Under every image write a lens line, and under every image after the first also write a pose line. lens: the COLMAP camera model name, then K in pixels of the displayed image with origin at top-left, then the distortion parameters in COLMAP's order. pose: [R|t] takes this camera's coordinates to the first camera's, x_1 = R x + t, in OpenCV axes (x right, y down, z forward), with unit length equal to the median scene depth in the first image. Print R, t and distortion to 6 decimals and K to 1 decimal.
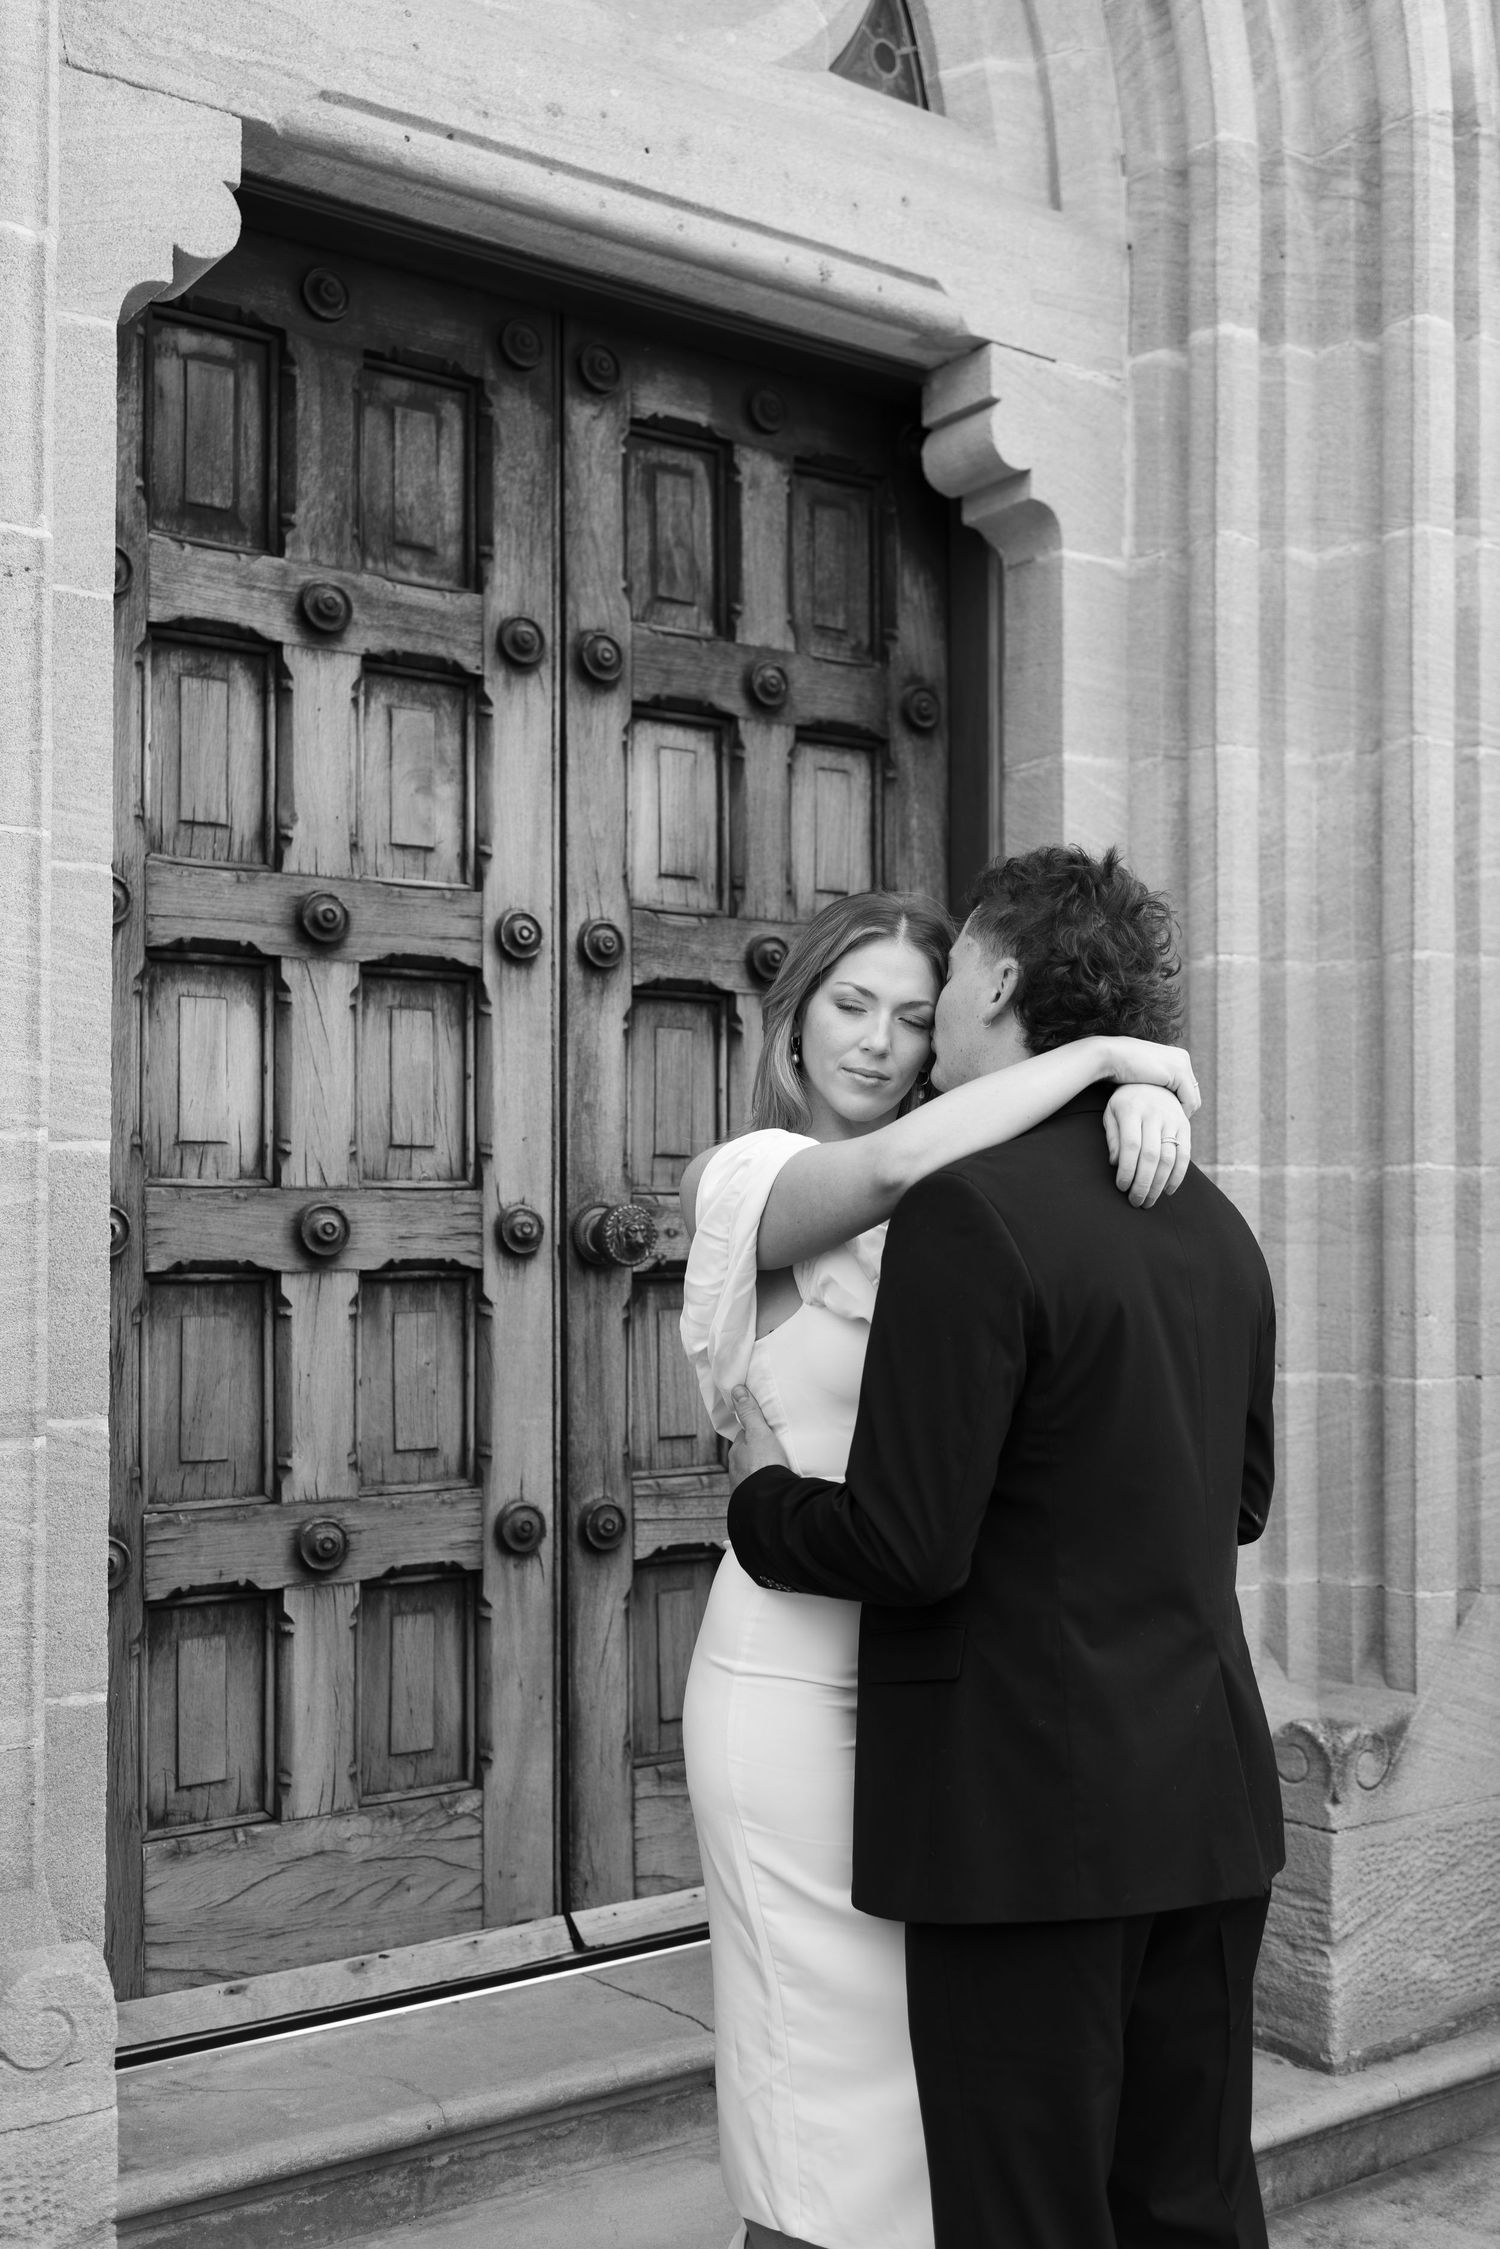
lens RADIAL K [[2306.2, 0, 752.9], [0, 2306.2, 1197.5], [0, 0, 1]] dist [-0.000422, -0.007272]
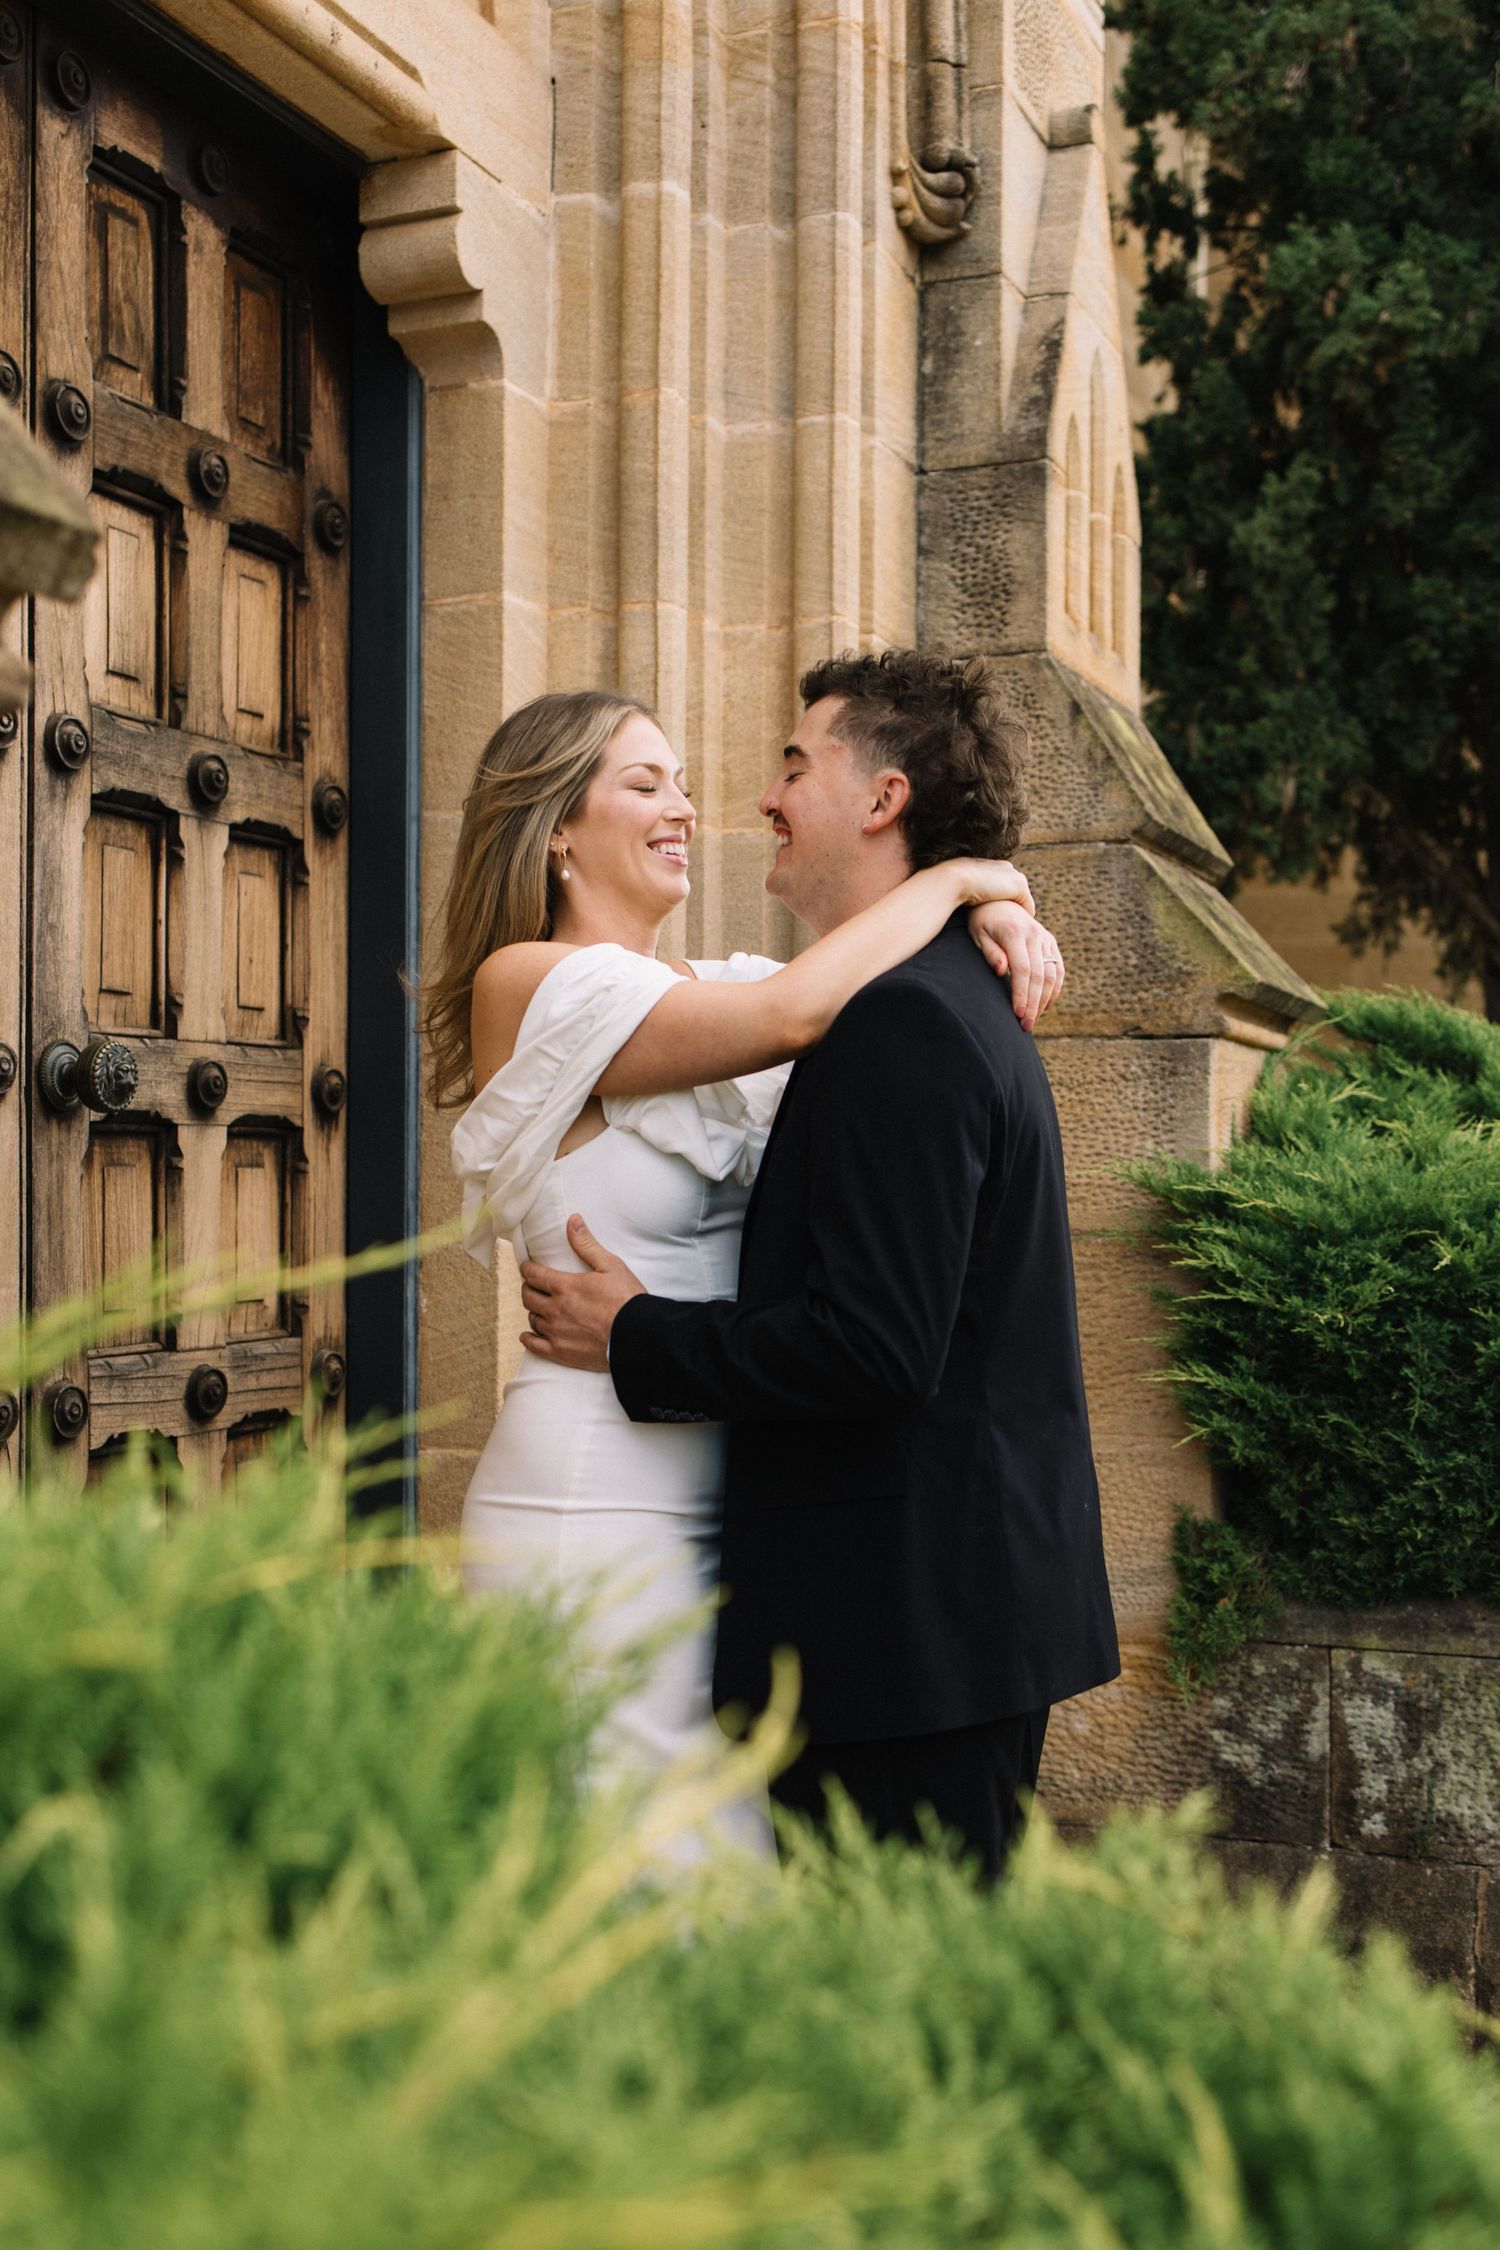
lens RADIAL K [[2447.3, 0, 753.9], [0, 2447.3, 1137.2], [0, 0, 1]] dist [0.002112, -0.021671]
pose [[0.854632, 0.009640, 0.519144, -0.327090], [-0.009337, 0.999951, -0.003198, 0.040099], [-0.519150, -0.002114, 0.854681, 0.078986]]
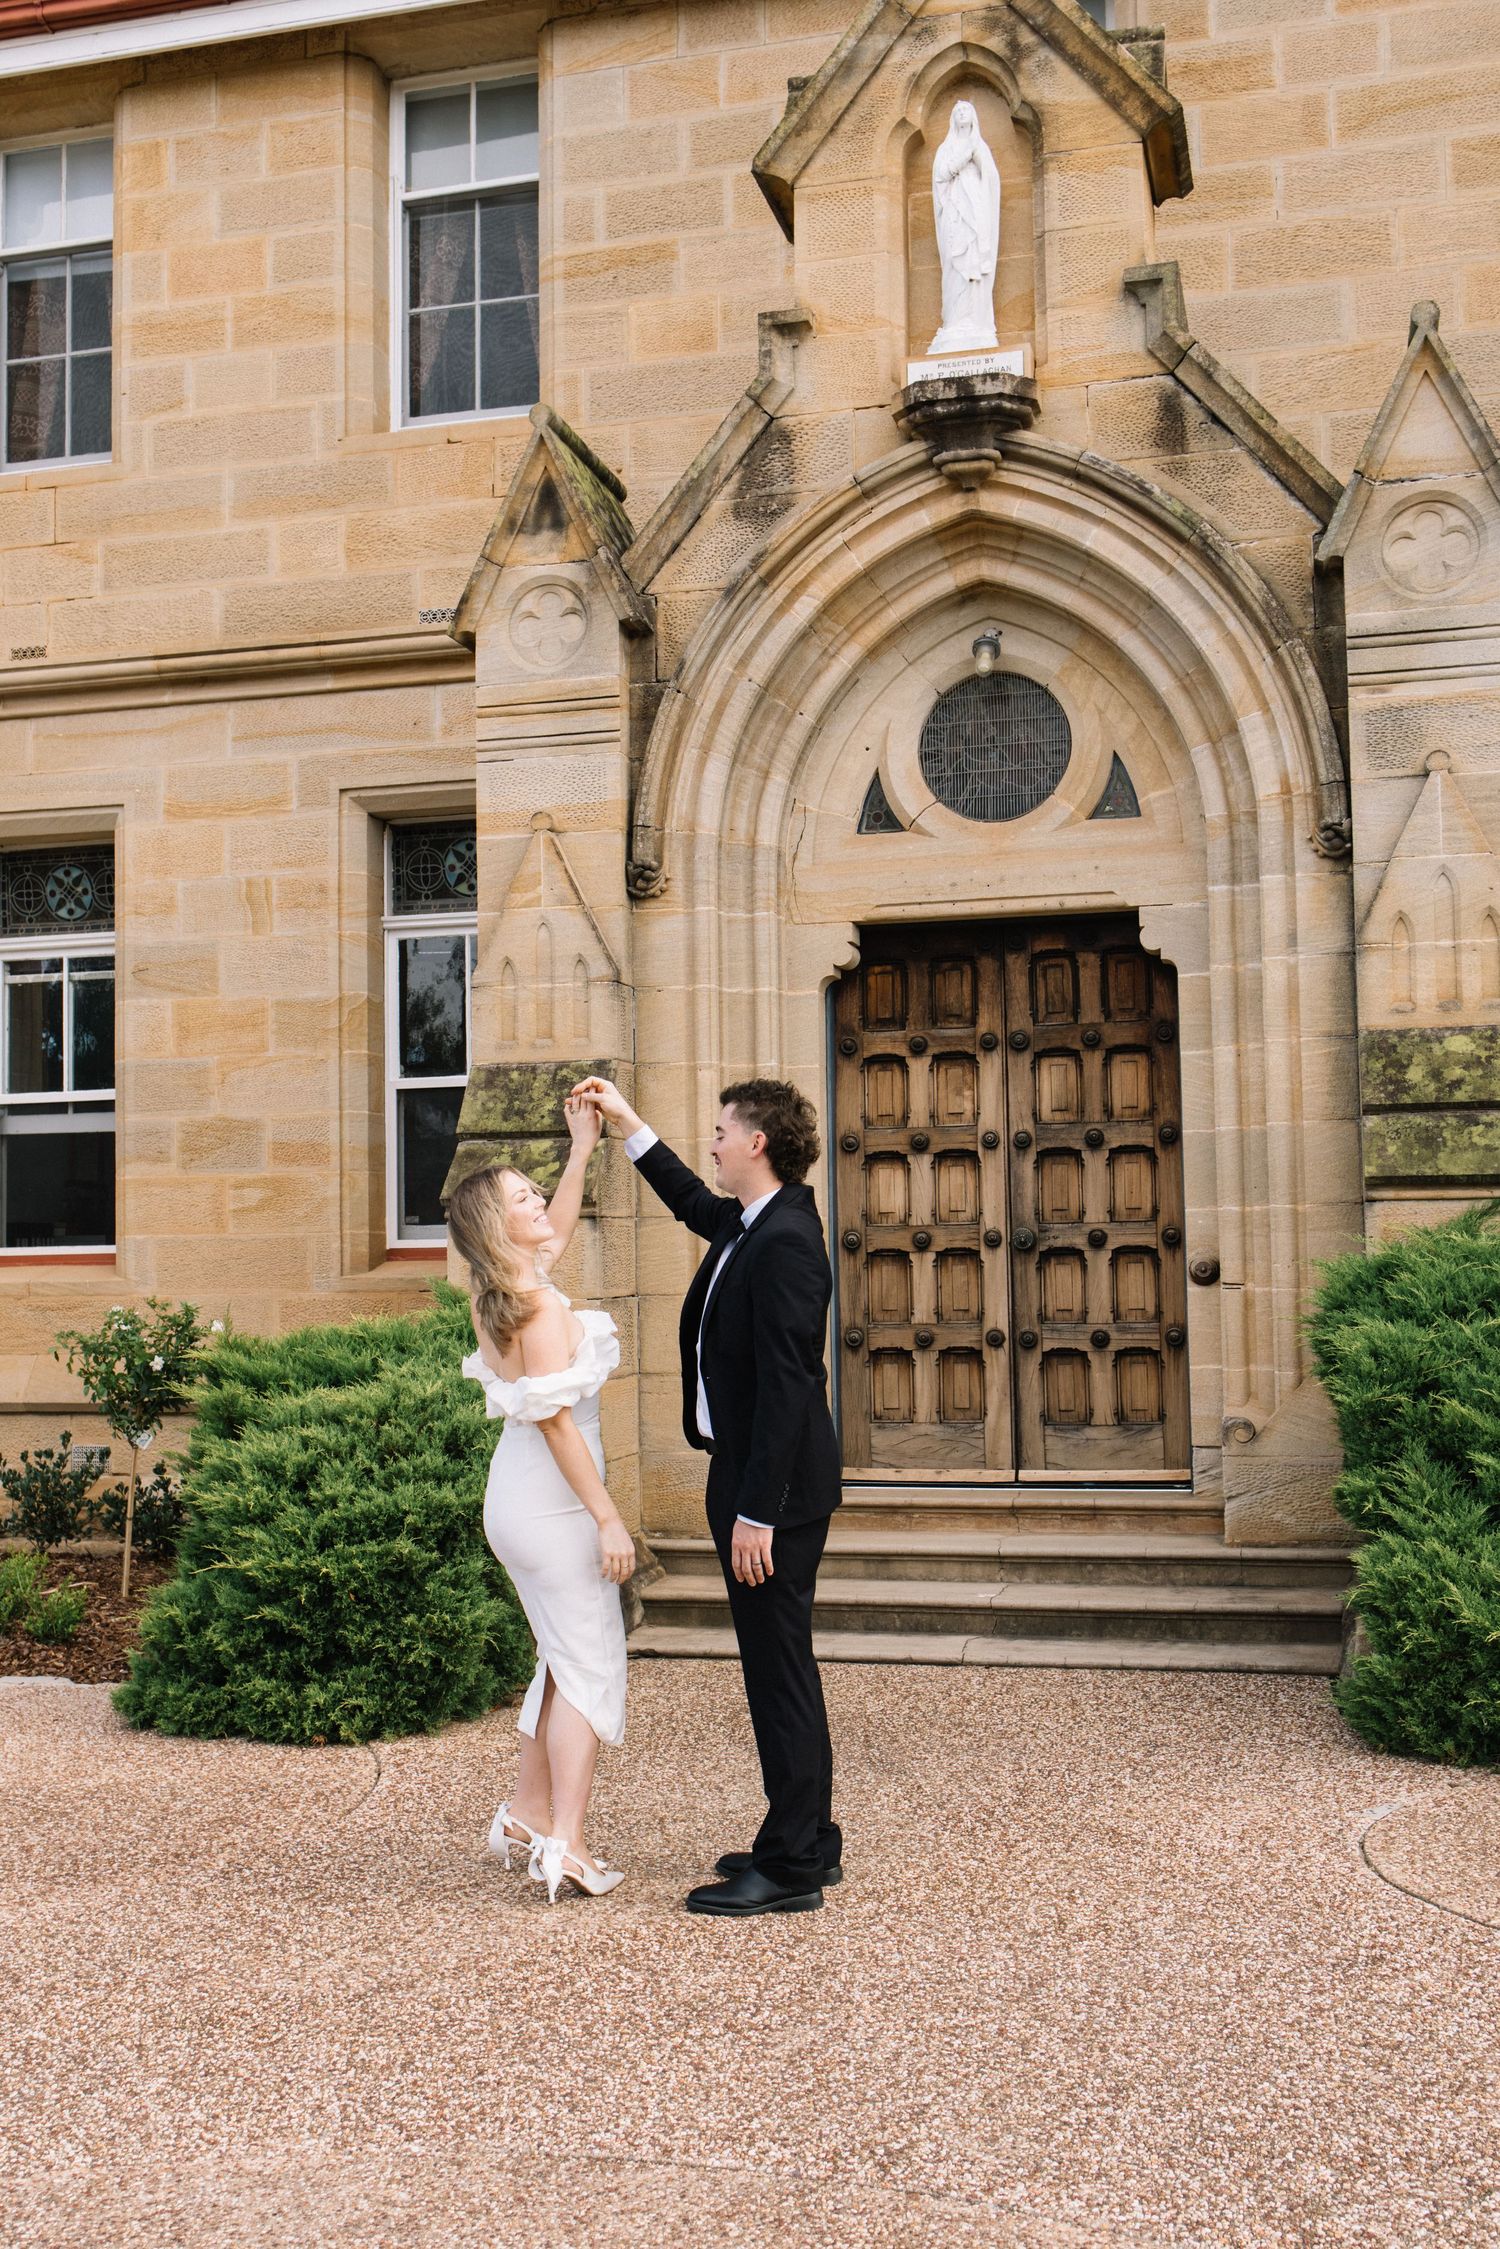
lens RADIAL K [[2239.3, 0, 738.1], [0, 2239.3, 1133.4], [0, 0, 1]] dist [0.005896, -0.013978]
pose [[0.635566, -0.055484, -0.770051, 1.914357], [0.027319, 0.998406, -0.049389, 0.013598], [0.771563, 0.010354, 0.636068, -1.092409]]
